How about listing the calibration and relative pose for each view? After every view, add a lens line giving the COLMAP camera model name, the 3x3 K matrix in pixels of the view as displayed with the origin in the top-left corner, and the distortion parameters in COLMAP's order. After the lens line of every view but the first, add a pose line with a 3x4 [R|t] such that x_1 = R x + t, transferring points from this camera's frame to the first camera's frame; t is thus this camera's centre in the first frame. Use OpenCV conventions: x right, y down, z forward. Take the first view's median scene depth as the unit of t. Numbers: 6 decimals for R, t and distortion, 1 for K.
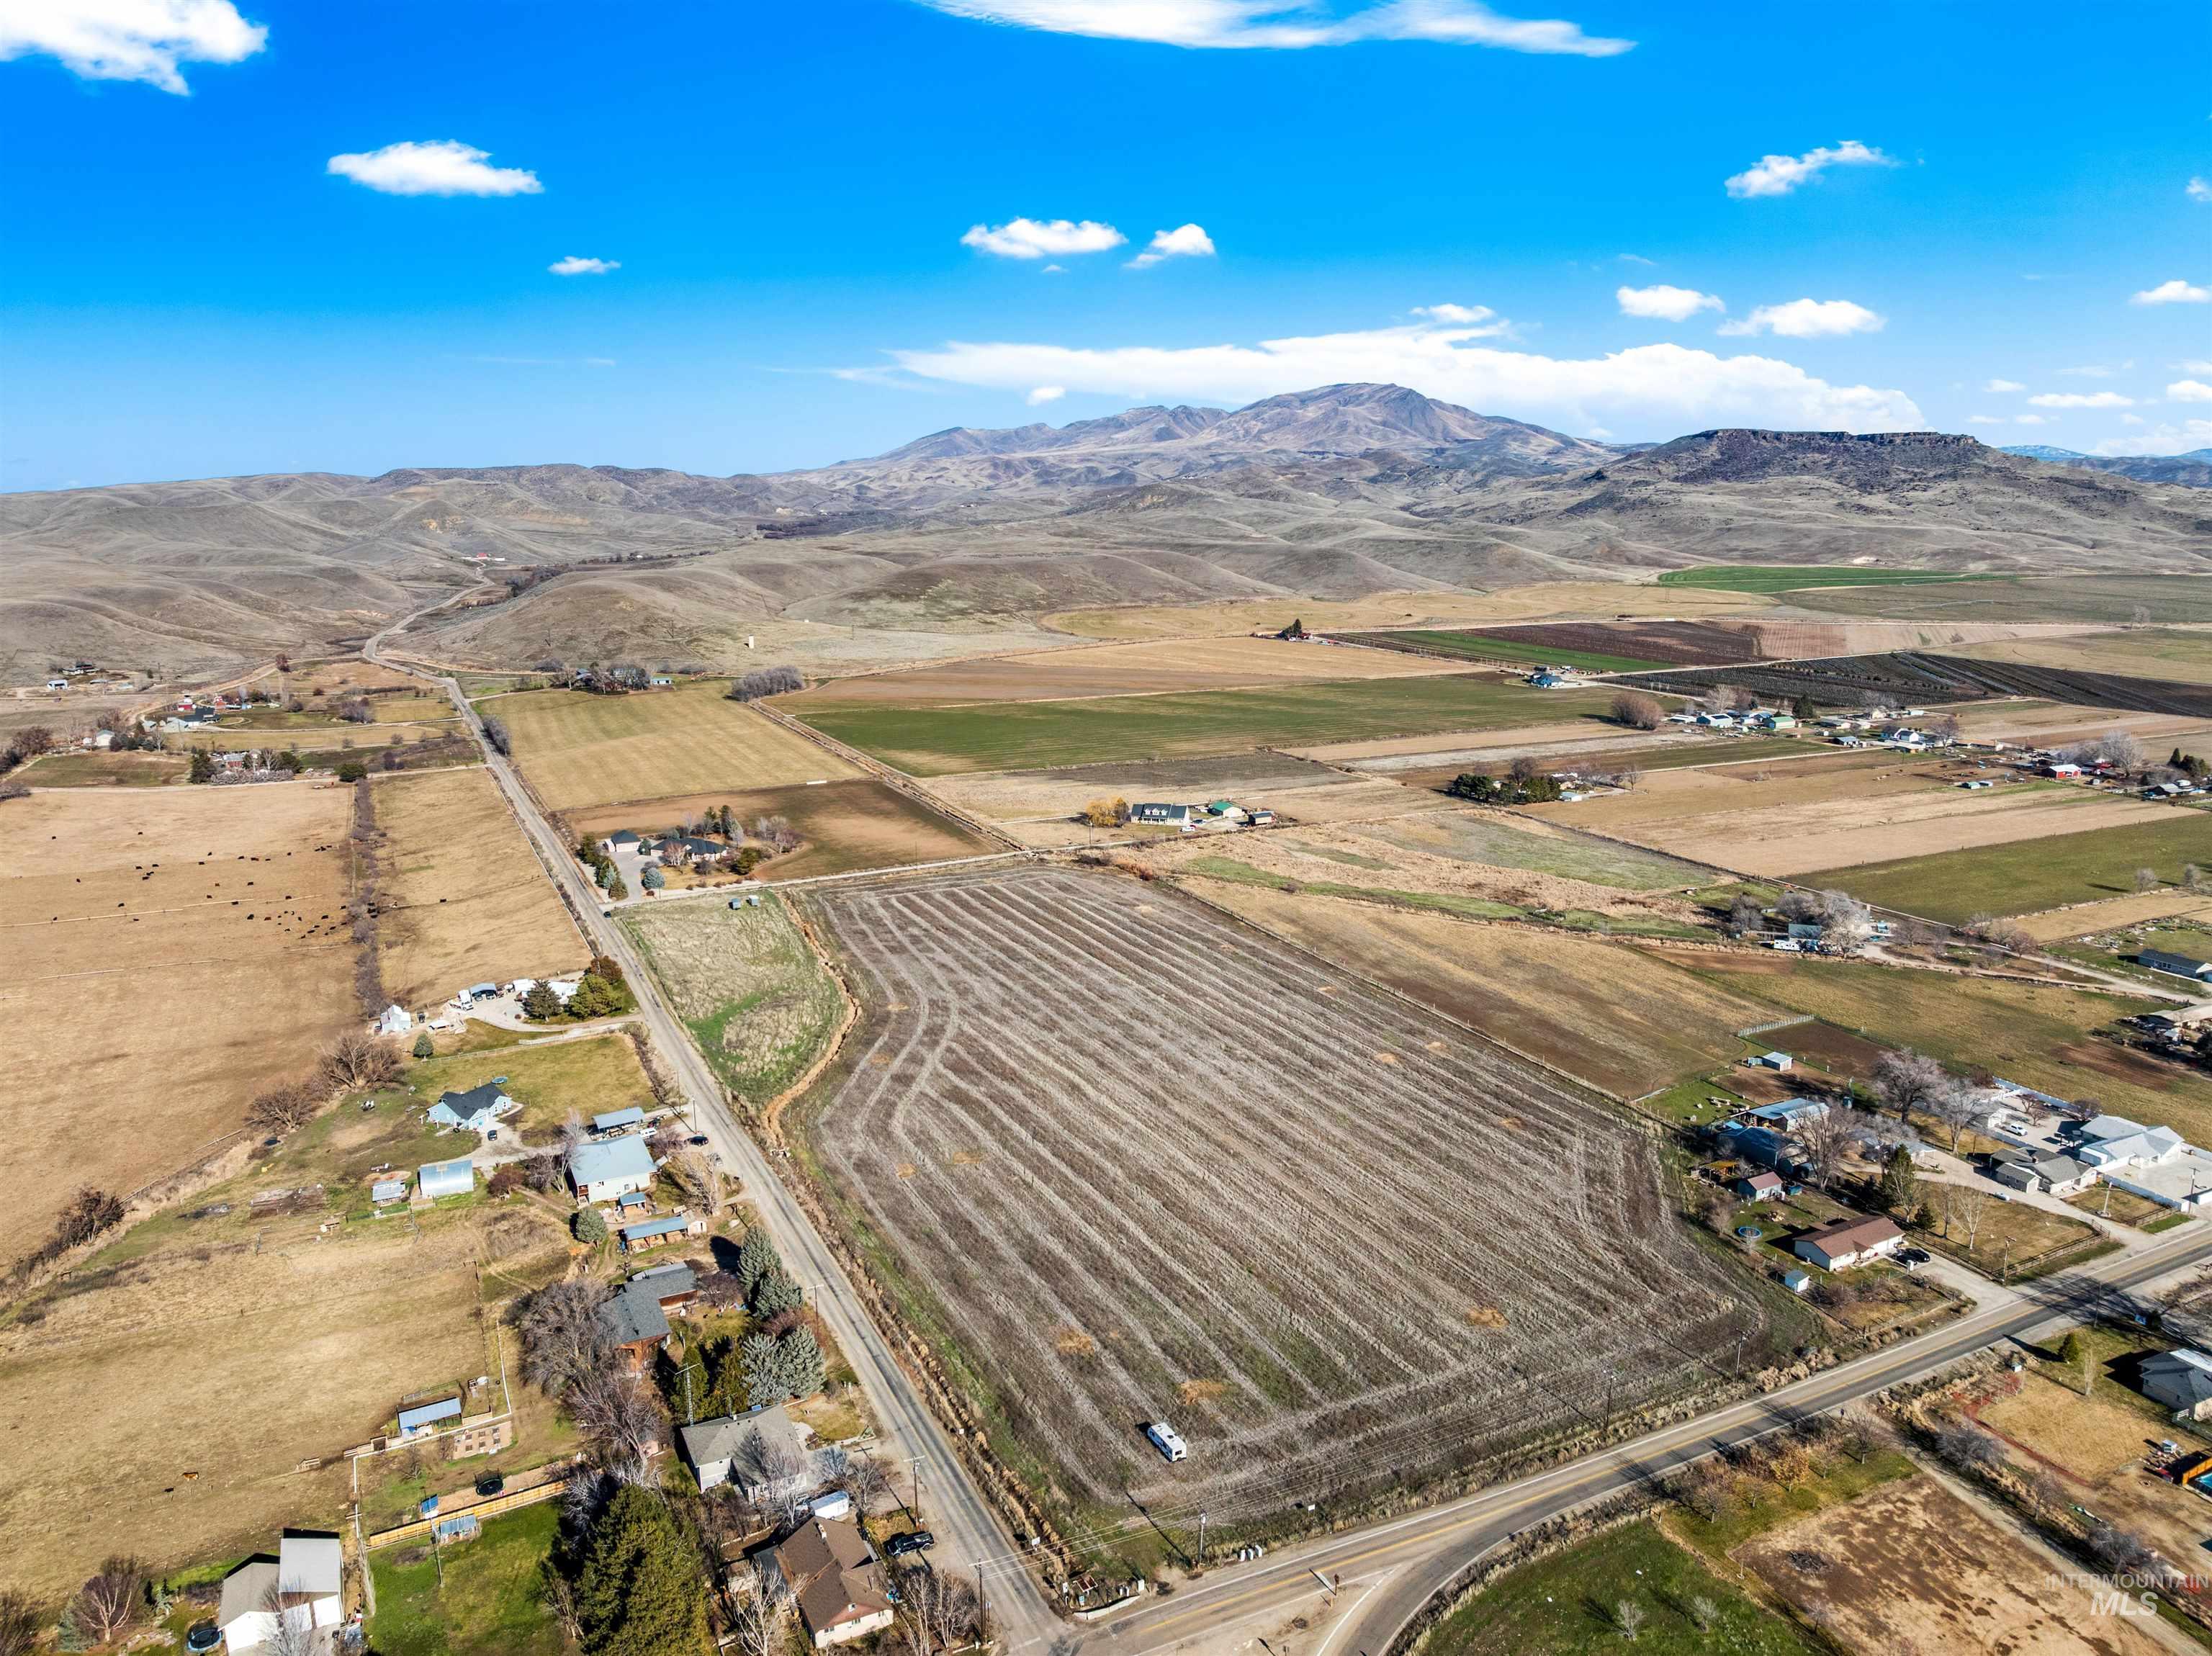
lens RADIAL K [[1550.2, 0, 1108.9], [0, 1550.2, 817.3], [0, 0, 1]] dist [-0.030945, -0.010685]
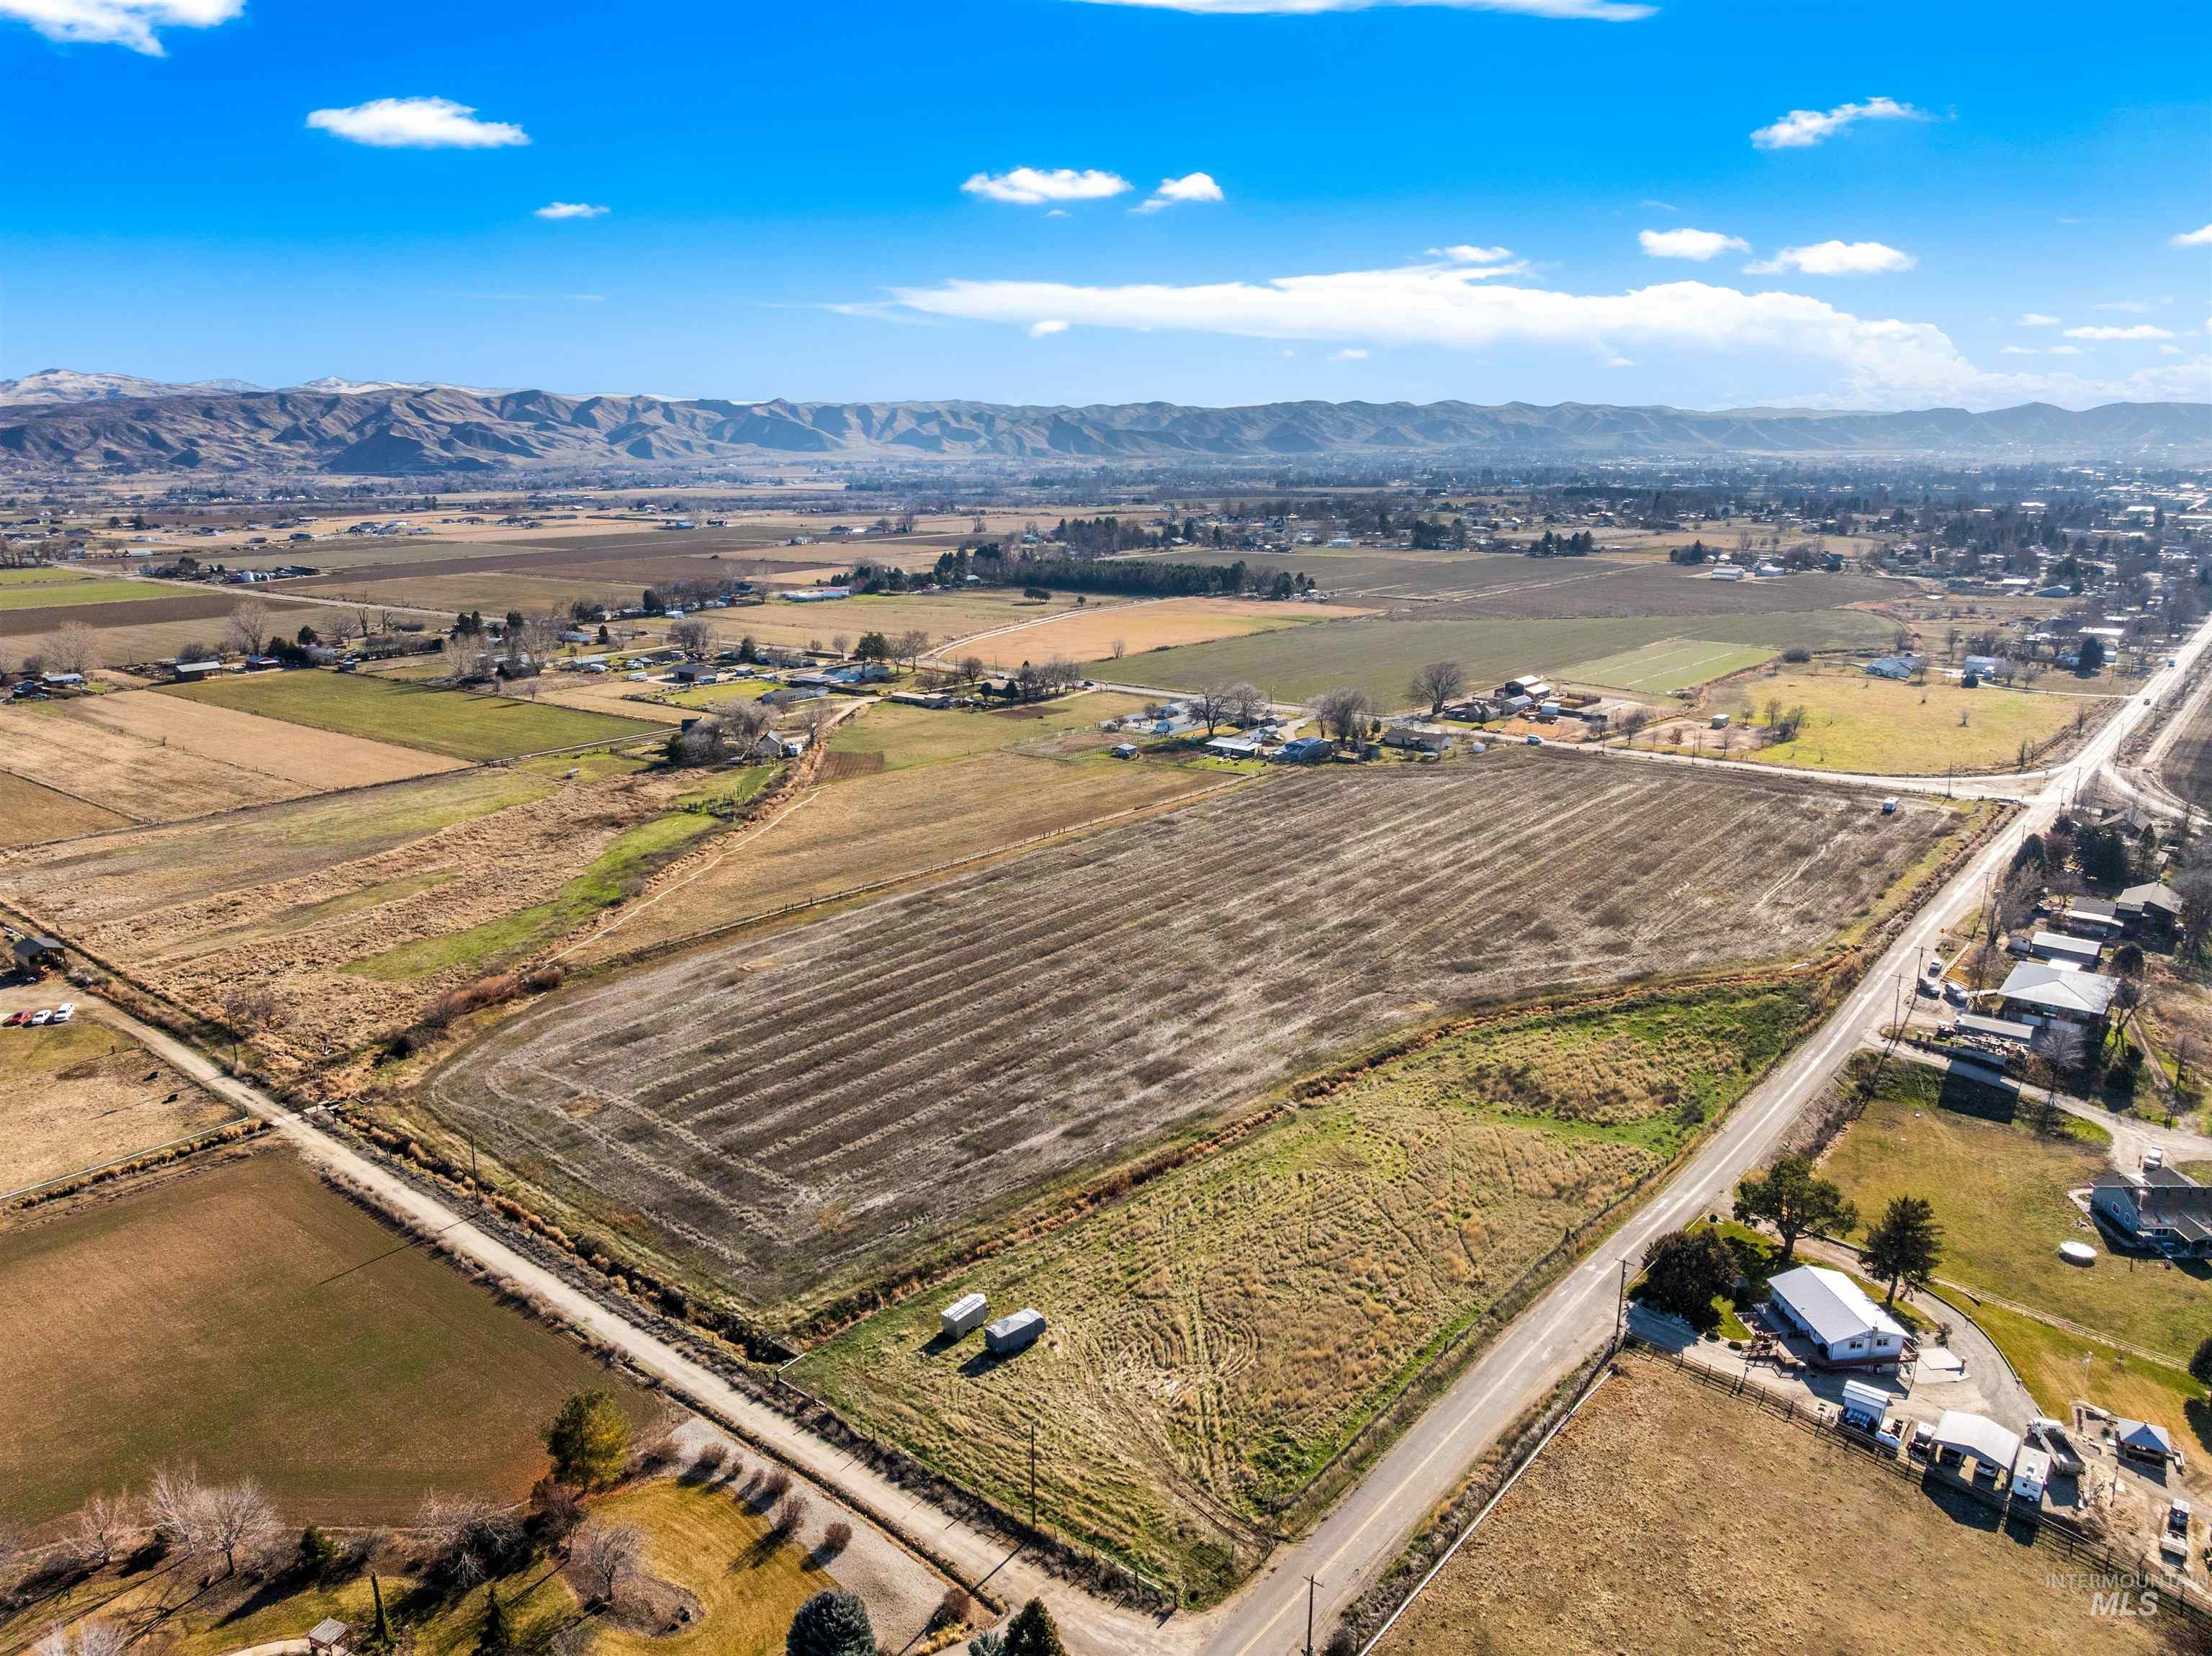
lens RADIAL K [[1550.1, 0, 1106.0], [0, 1550.1, 828.0], [0, 0, 1]] dist [-0.035775, -0.005362]
pose [[-0.420251, -0.209691, 0.882847, -0.559926], [0.197386, 0.928510, 0.314496, -0.149696], [-0.885680, 0.306429, -0.348817, 1.176630]]
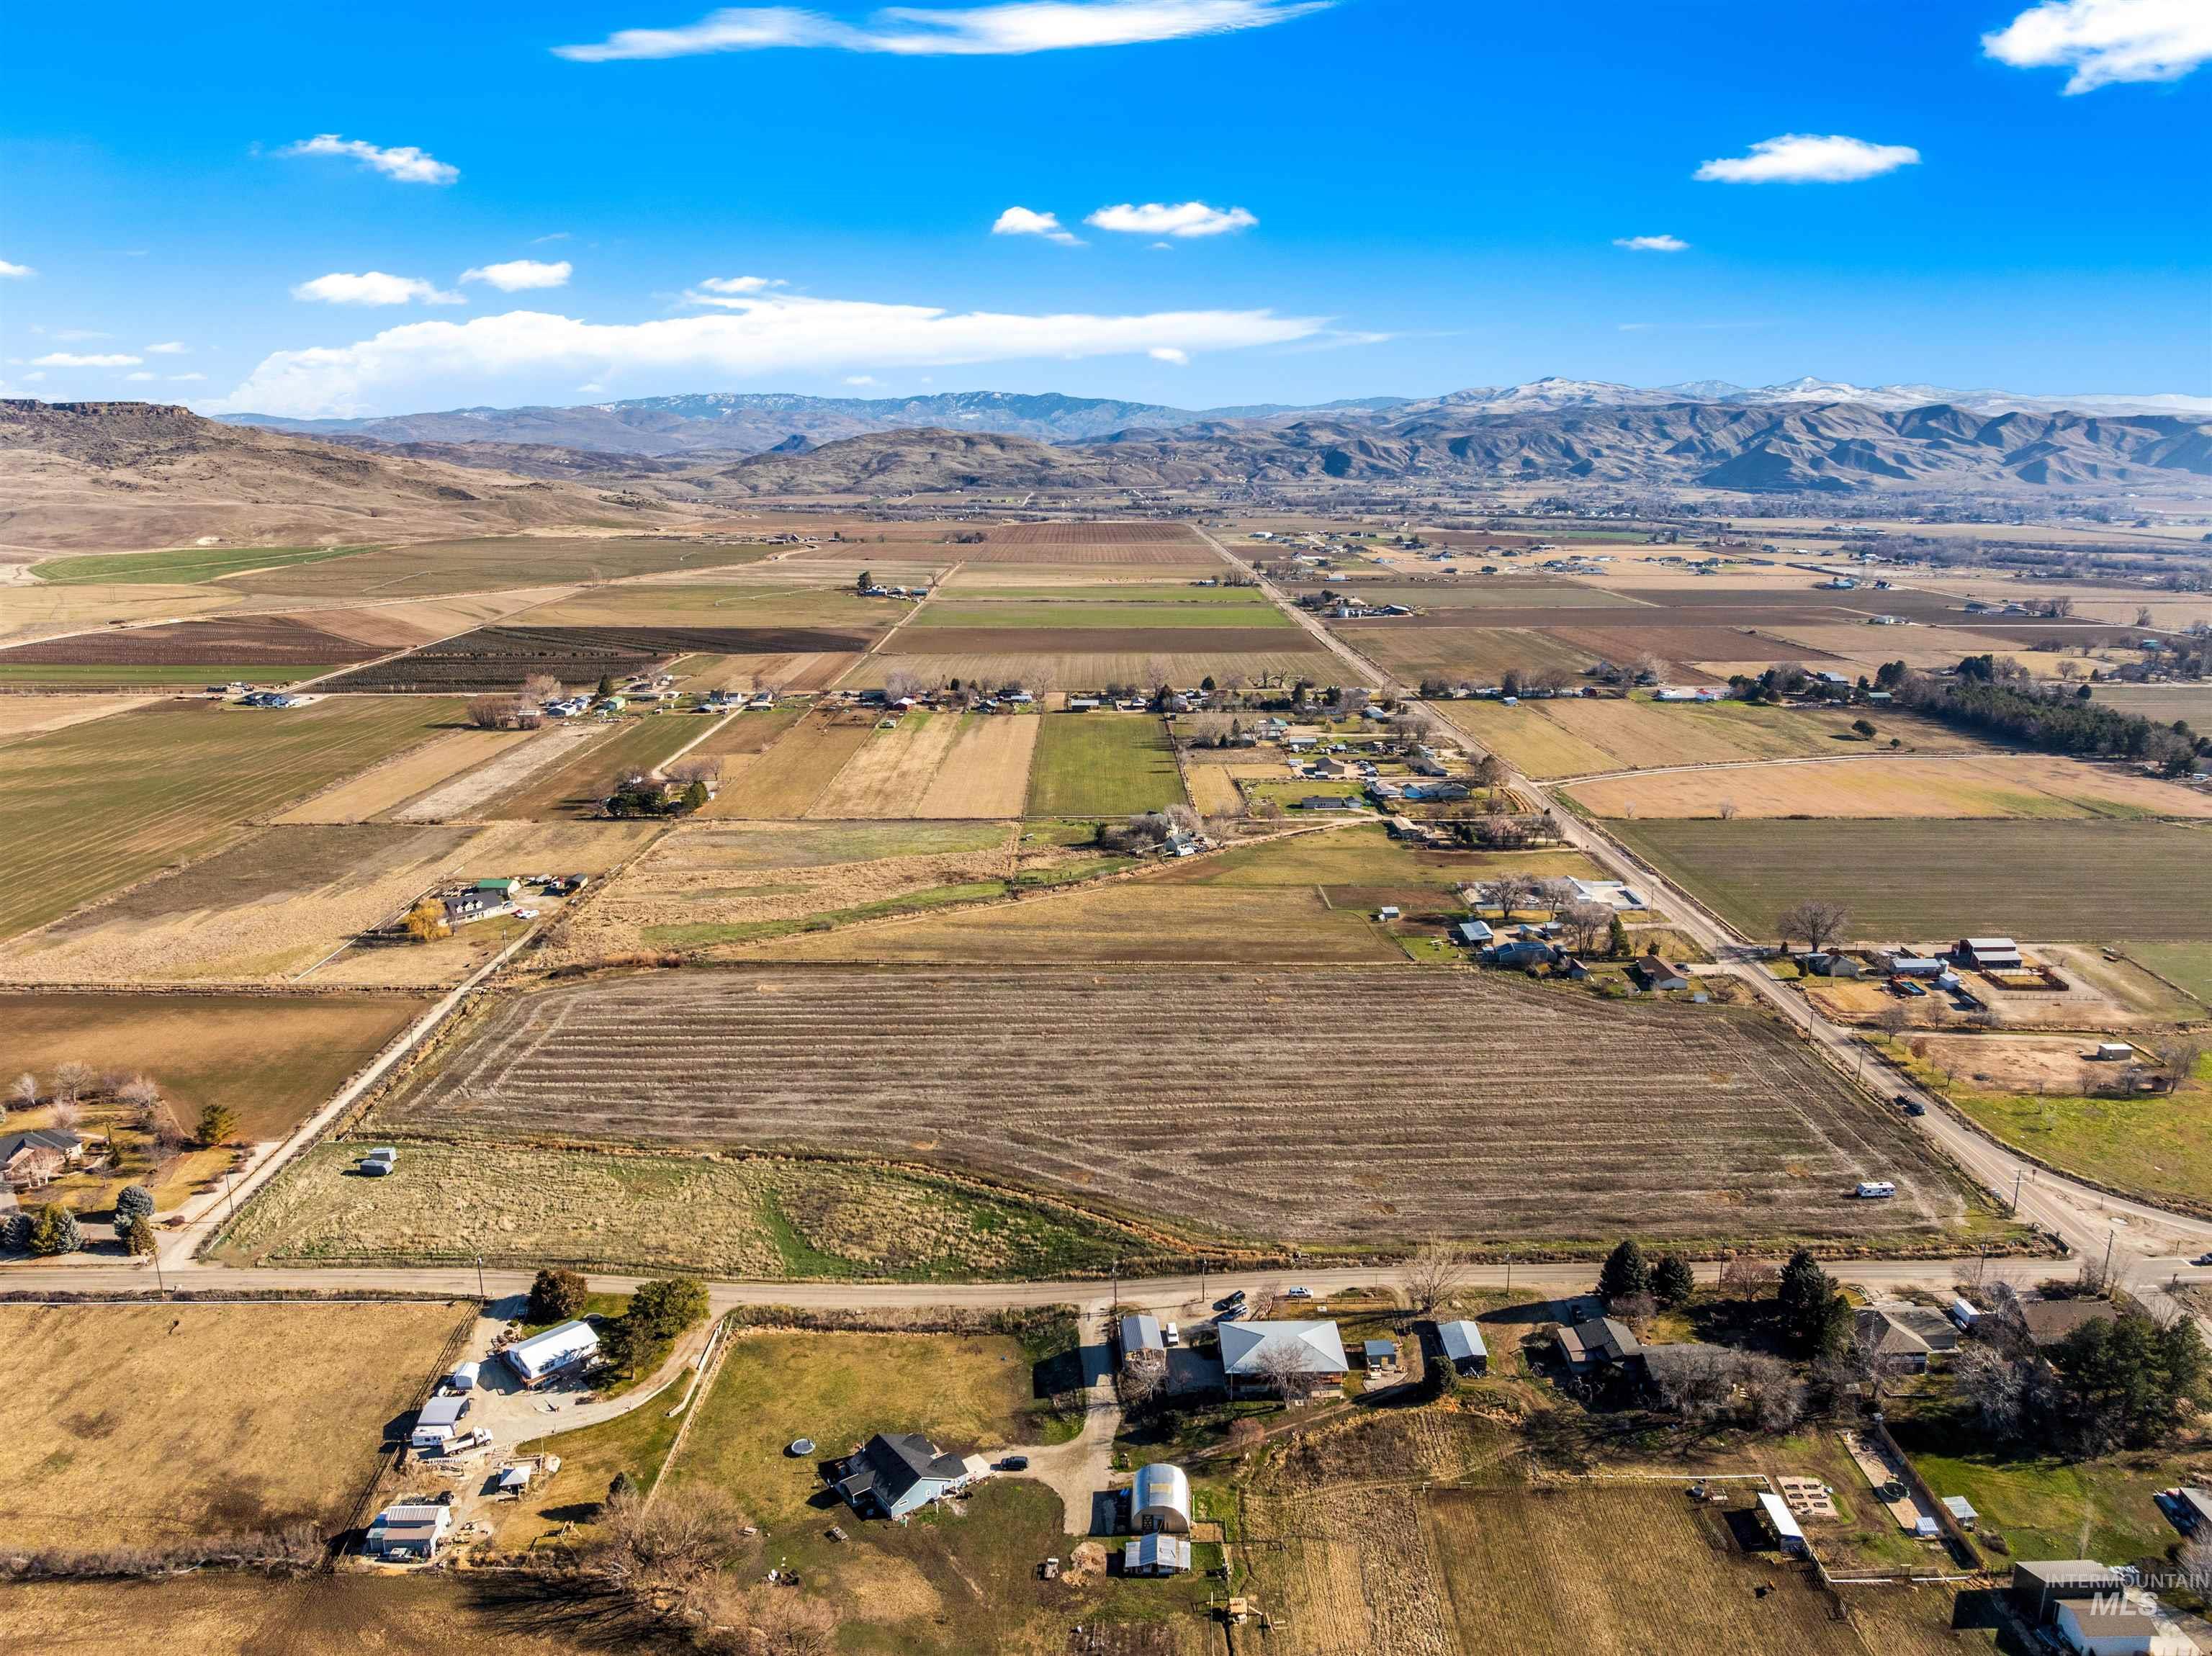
lens RADIAL K [[1546.4, 0, 1106.0], [0, 1546.4, 828.0], [0, 0, 1]] dist [-0.031500, -0.002984]
pose [[0.426579, -0.209943, 0.879747, -0.719203], [0.183804, 0.972512, 0.142956, -0.132876], [-0.885577, 0.100719, 0.453441, 0.461167]]
